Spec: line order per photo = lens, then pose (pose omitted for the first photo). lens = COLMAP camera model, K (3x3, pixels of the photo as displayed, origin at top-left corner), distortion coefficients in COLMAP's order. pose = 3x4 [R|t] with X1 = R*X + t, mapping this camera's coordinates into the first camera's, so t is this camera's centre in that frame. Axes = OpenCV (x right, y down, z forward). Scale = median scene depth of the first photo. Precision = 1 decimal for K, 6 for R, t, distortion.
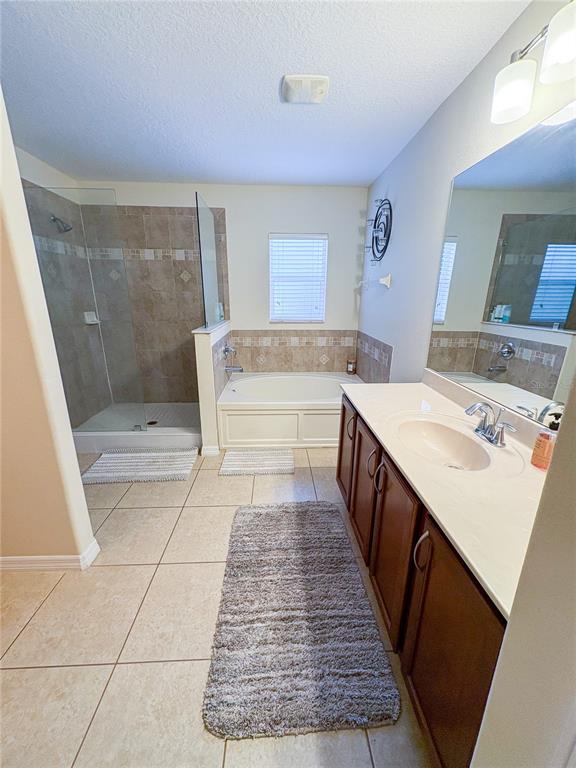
lens RADIAL K [[307.0, 0, 285.2], [0, 307.0, 386.3], [0, 0, 1]] dist [-0.001649, -0.000668]
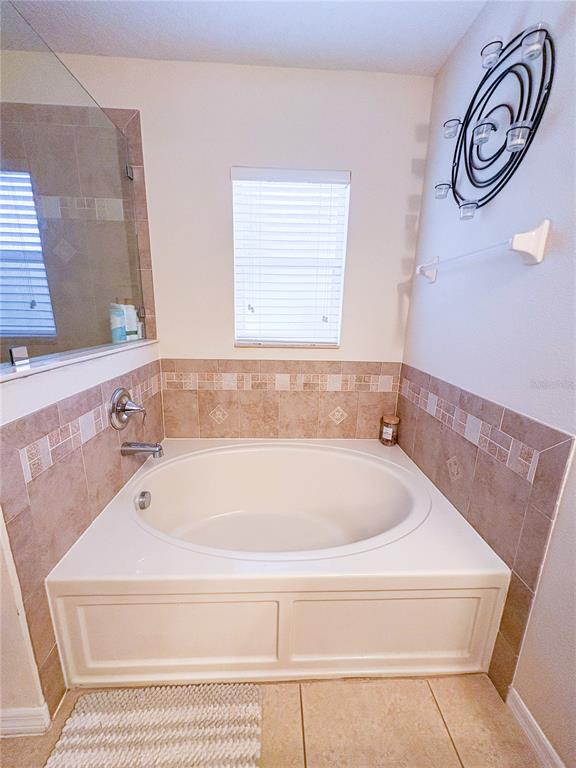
lens RADIAL K [[307.0, 0, 289.2], [0, 307.0, 383.1], [0, 0, 1]] dist [-0.001649, -0.000668]
pose [[0.999783, 0.016726, 0.012440, 0.036002], [-0.015916, 0.997913, -0.062585, -0.112386], [-0.013461, 0.062374, 0.997962, 0.480876]]
